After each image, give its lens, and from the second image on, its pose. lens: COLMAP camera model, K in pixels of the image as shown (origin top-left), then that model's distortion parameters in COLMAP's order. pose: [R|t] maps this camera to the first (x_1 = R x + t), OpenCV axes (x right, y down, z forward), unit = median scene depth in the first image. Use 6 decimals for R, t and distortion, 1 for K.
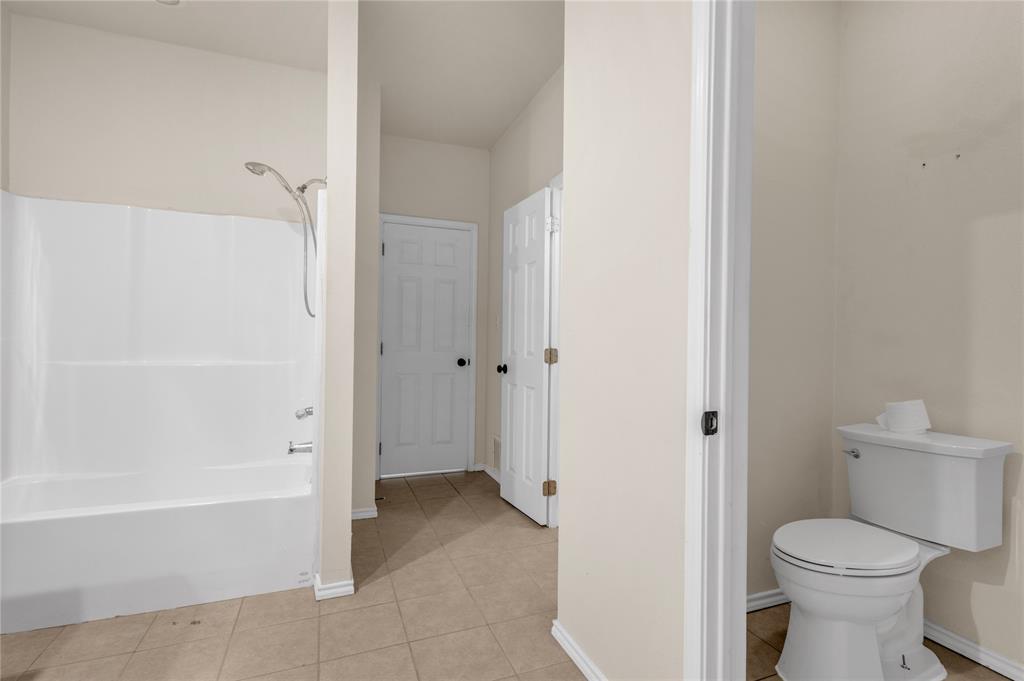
lens RADIAL K [[483.1, 0, 511.5], [0, 483.1, 344.8], [0, 0, 1]] dist [0.010536, -0.001388]
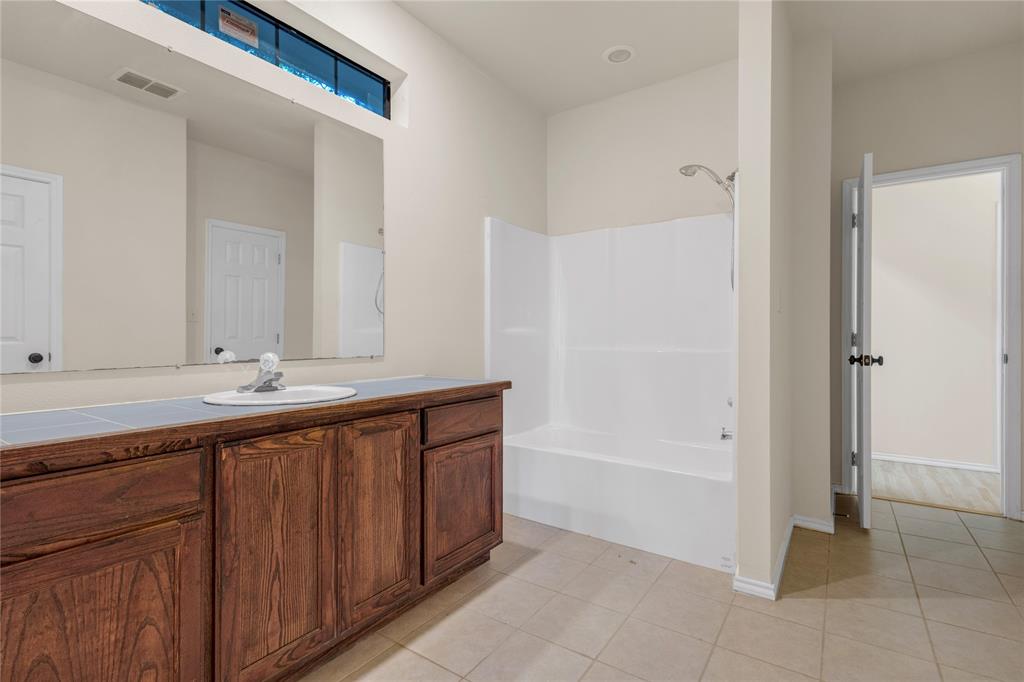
lens RADIAL K [[483.1, 0, 505.8], [0, 483.1, 338.8], [0, 0, 1]] dist [0.010536, -0.001388]
pose [[0.559777, -0.002825, -0.828639, 0.153752], [0.008267, 0.999963, 0.002175, 0.006524], [0.828602, -0.008068, 0.559780, 0.056698]]
